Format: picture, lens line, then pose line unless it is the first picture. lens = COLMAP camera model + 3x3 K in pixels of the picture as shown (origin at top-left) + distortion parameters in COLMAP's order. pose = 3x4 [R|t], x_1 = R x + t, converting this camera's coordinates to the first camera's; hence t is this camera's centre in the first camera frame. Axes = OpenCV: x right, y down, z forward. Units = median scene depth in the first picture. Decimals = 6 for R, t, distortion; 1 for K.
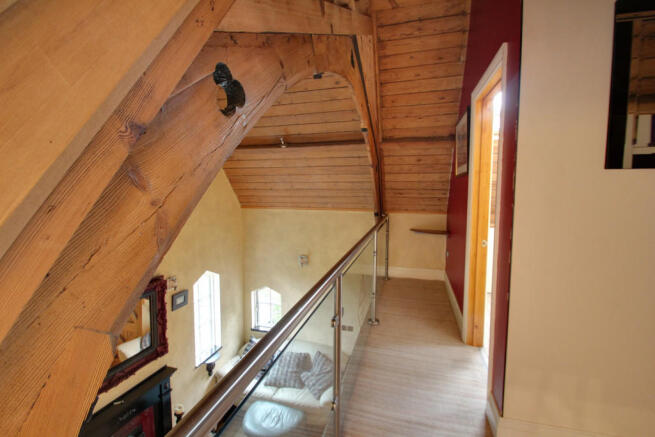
lens RADIAL K [[306.5, 0, 321.8], [0, 306.5, 216.2], [0, 0, 1]] dist [0.001218, -0.000222]
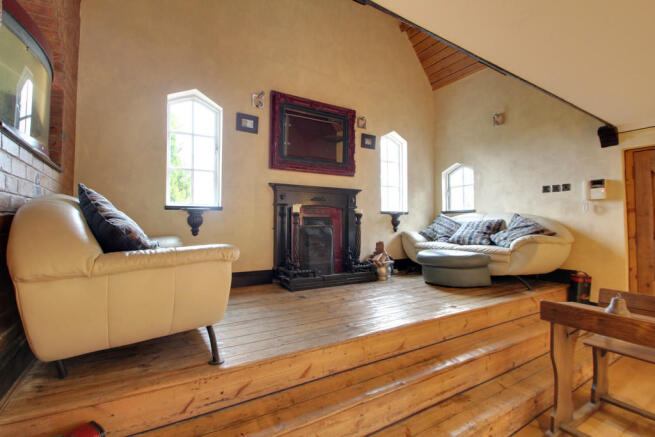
lens RADIAL K [[306.5, 0, 323.8], [0, 306.5, 216.8], [0, 0, 1]] dist [0.001218, -0.000222]
pose [[0.753085, -0.019045, -0.657647, 0.149696], [-0.057933, 0.993779, -0.095119, 0.582156], [0.655367, 0.109733, 0.747297, 0.037575]]
